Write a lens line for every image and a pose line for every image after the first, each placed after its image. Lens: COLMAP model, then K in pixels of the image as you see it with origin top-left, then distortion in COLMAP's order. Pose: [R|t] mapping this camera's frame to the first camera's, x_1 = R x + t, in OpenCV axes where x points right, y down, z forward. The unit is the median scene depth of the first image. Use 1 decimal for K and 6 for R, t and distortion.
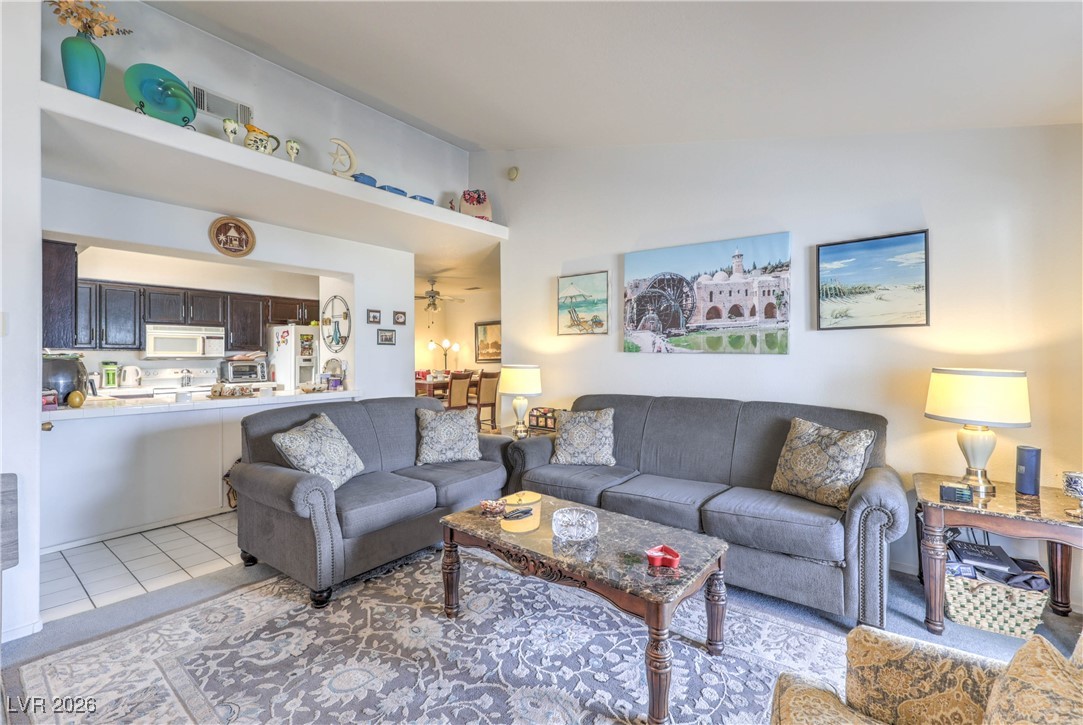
lens RADIAL K [[462.3, 0, 554.6], [0, 462.3, 355.1], [0, 0, 1]] dist [0.007066, 0.000390]
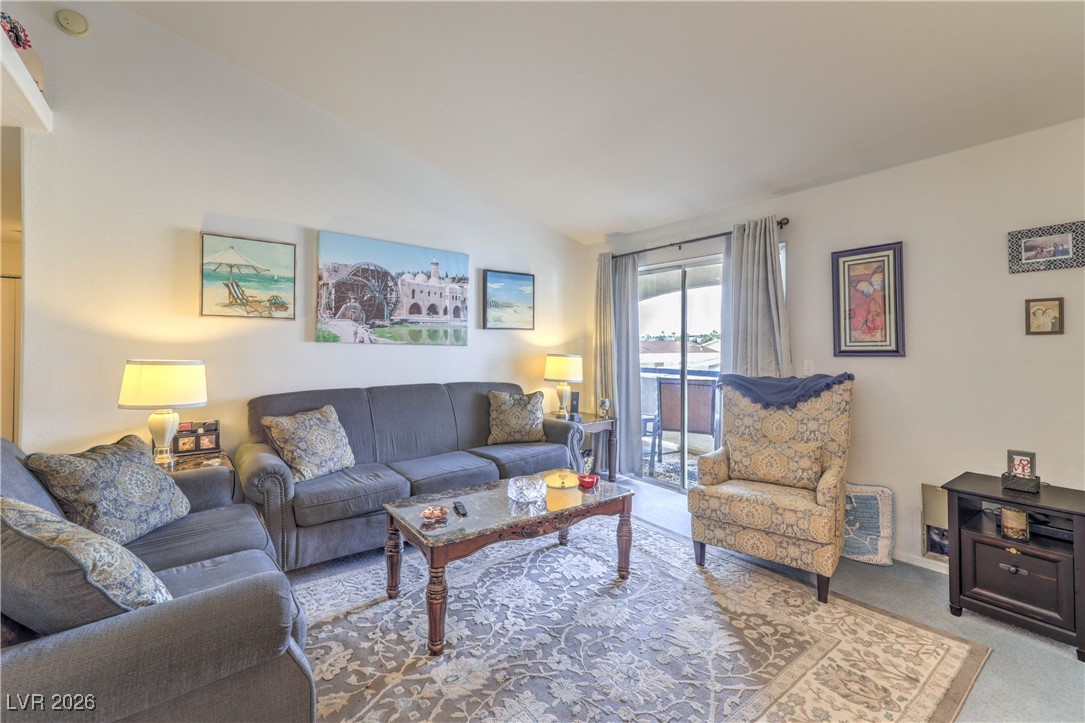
lens RADIAL K [[463.1, 0, 543.7], [0, 463.1, 346.2], [0, 0, 1]] dist [0.007066, 0.000390]
pose [[0.259810, 0.004654, 0.965649, -0.624686], [-0.006041, 0.999977, -0.003194, 0.002384], [-0.965641, -0.005003, 0.259832, 0.373317]]
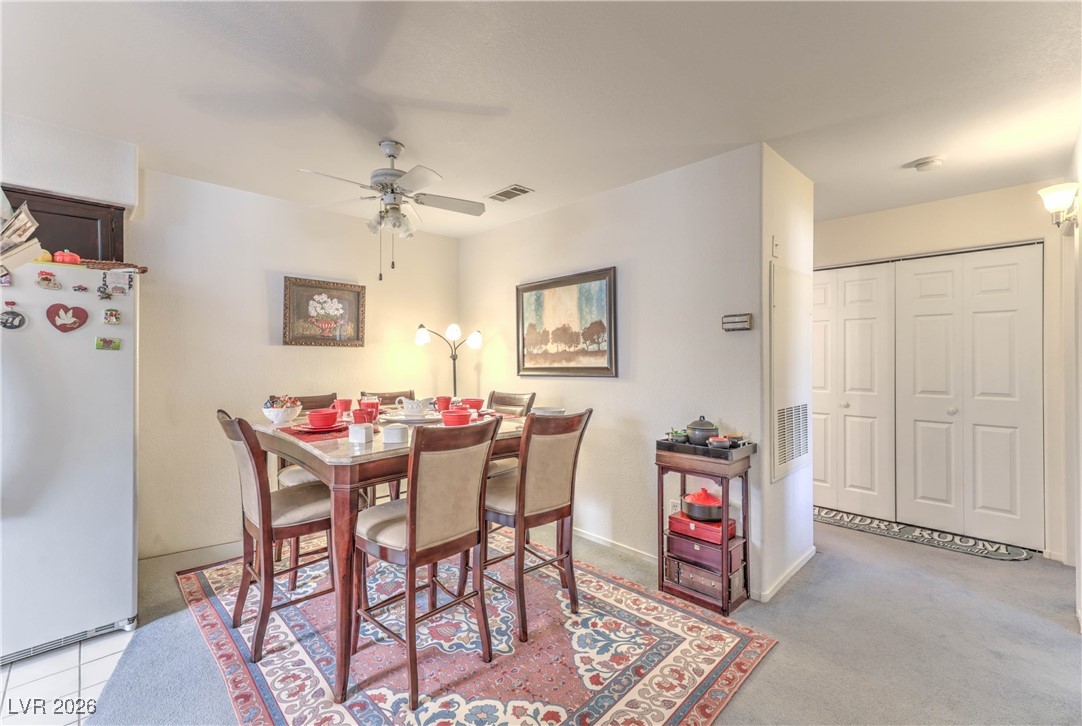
lens RADIAL K [[461.8, 0, 550.9], [0, 461.8, 360.5], [0, 0, 1]] dist [0.007066, 0.000390]
pose [[0.993151, 0.003750, -0.116779, -0.216097], [-0.002791, 0.999961, 0.008369, -0.003963], [0.116805, -0.007986, 0.993123, 1.388789]]
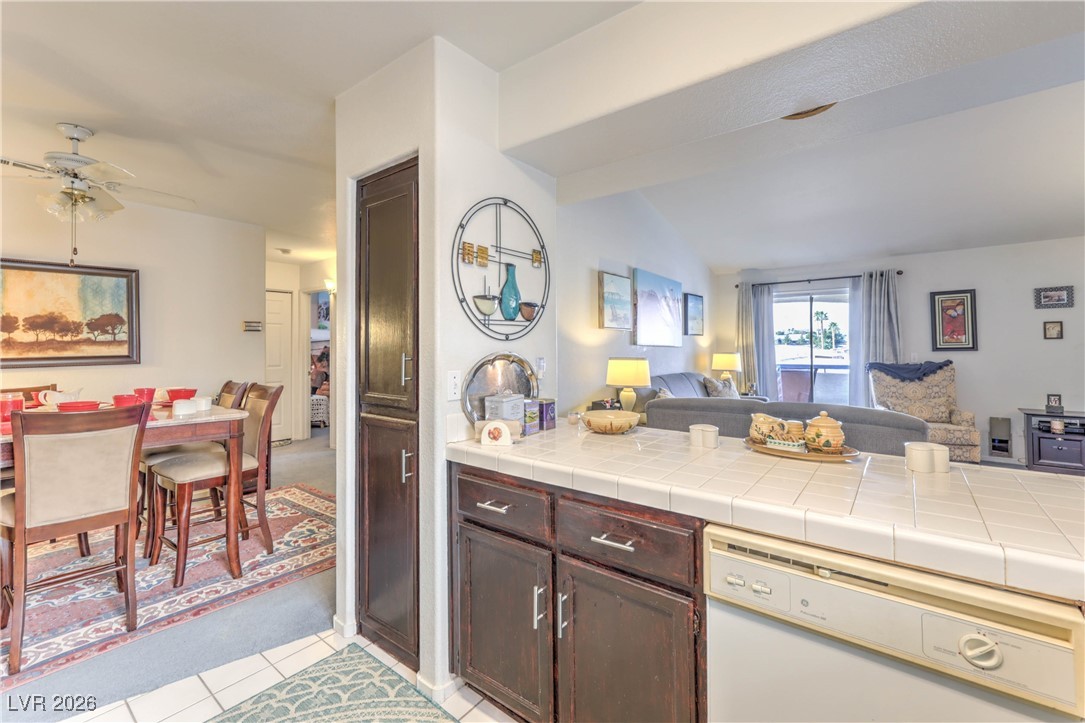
lens RADIAL K [[463.1, 0, 523.2], [0, 463.1, 344.3], [0, 0, 1]] dist [0.007066, 0.000390]
pose [[0.032263, 0.009079, 0.999438, -1.228684], [0.002582, 0.999955, -0.009167, 0.003603], [-0.999476, 0.002877, 0.032238, 1.378816]]
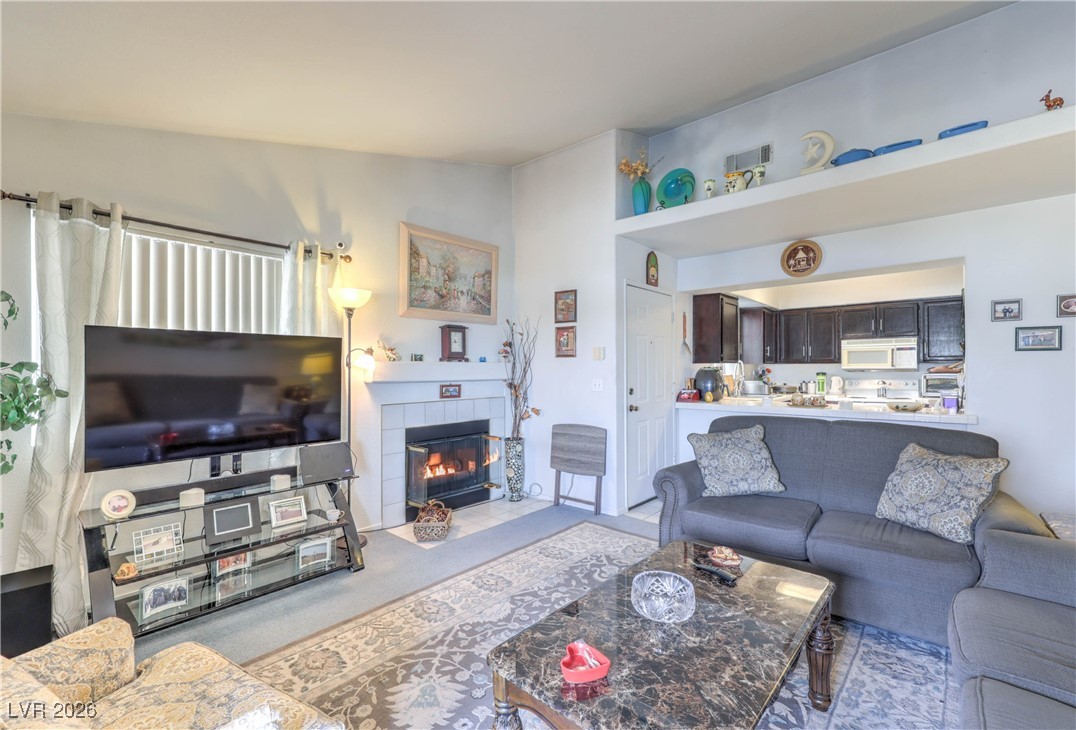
lens RADIAL K [[469.1, 0, 540.4], [0, 469.1, 368.3], [0, 0, 1]] dist [0.015461, -0.000246]
pose [[-0.063032, 0.000759, -0.998011, 0.494170], [0.005652, 0.999984, 0.000404, -0.002377], [0.997995, -0.005615, -0.063036, 0.513760]]
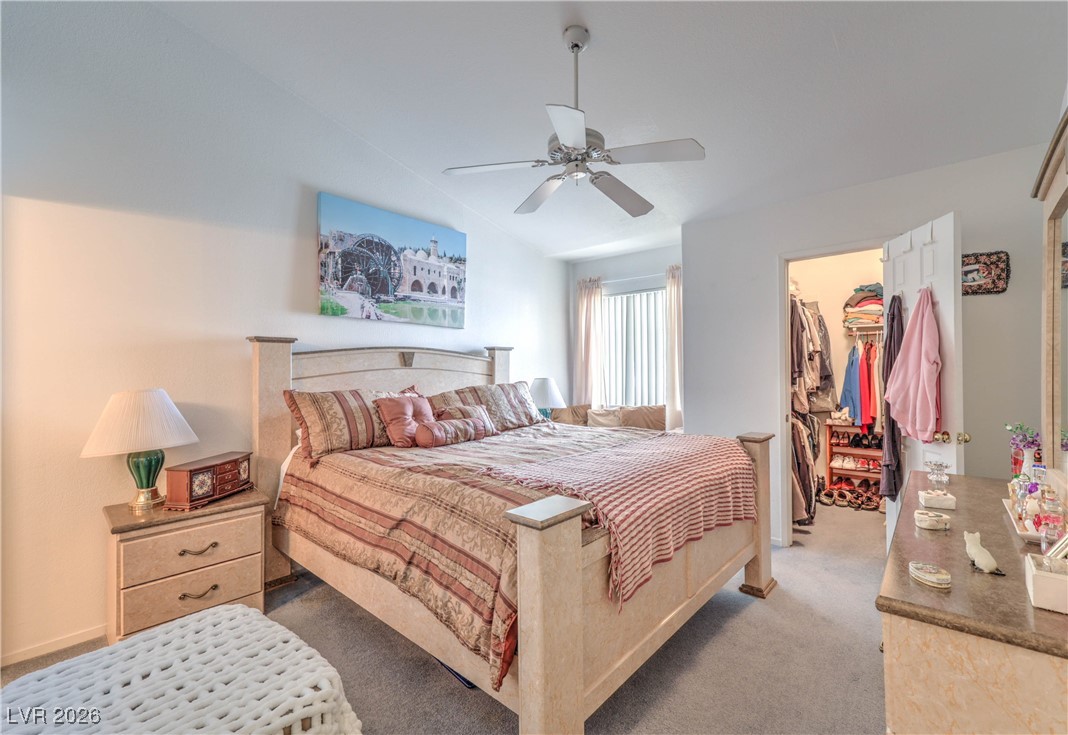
lens RADIAL K [[465.6, 0, 534.5], [0, 465.6, 370.7], [0, 0, 1]] dist [0.015461, -0.000246]
pose [[0.071133, -0.001090, 0.997466, -0.697482], [0.013611, 0.999907, 0.000122, 0.107283], [-0.997374, 0.013568, 0.071141, 0.599025]]
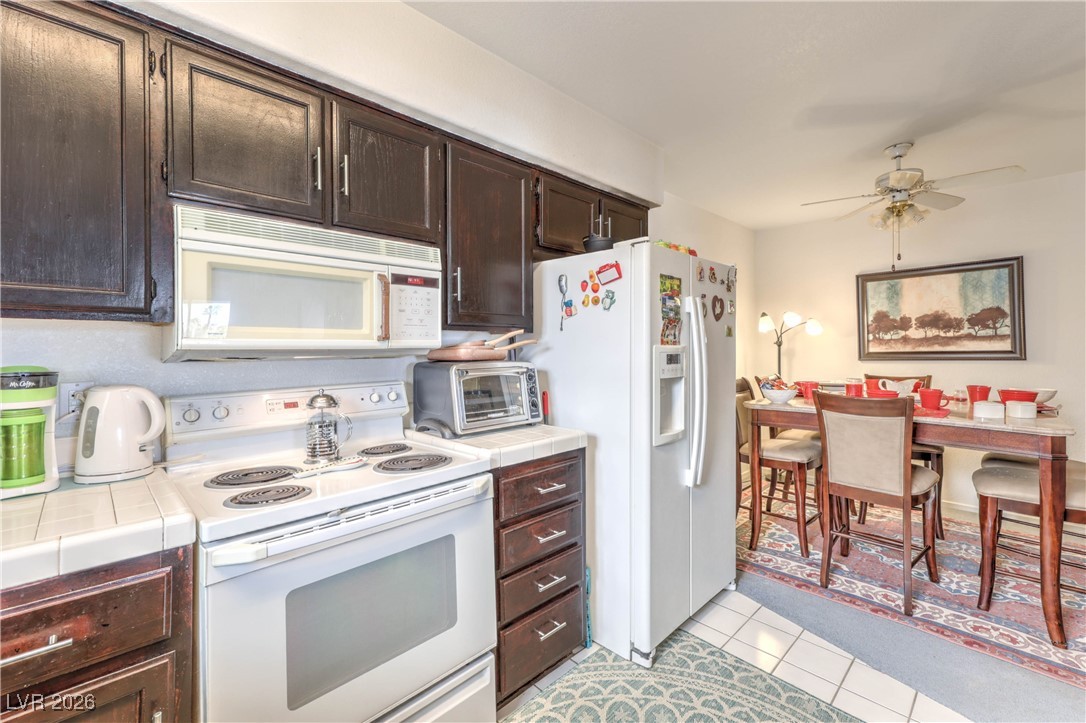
lens RADIAL K [[463.5, 0, 560.9], [0, 463.5, 344.3], [0, 0, 1]] dist [0.007066, 0.000390]
pose [[0.992757, -0.004559, -0.120050, -1.023737], [0.003796, 0.999971, -0.006586, 0.005961], [0.120076, 0.006083, 0.992746, 1.225217]]
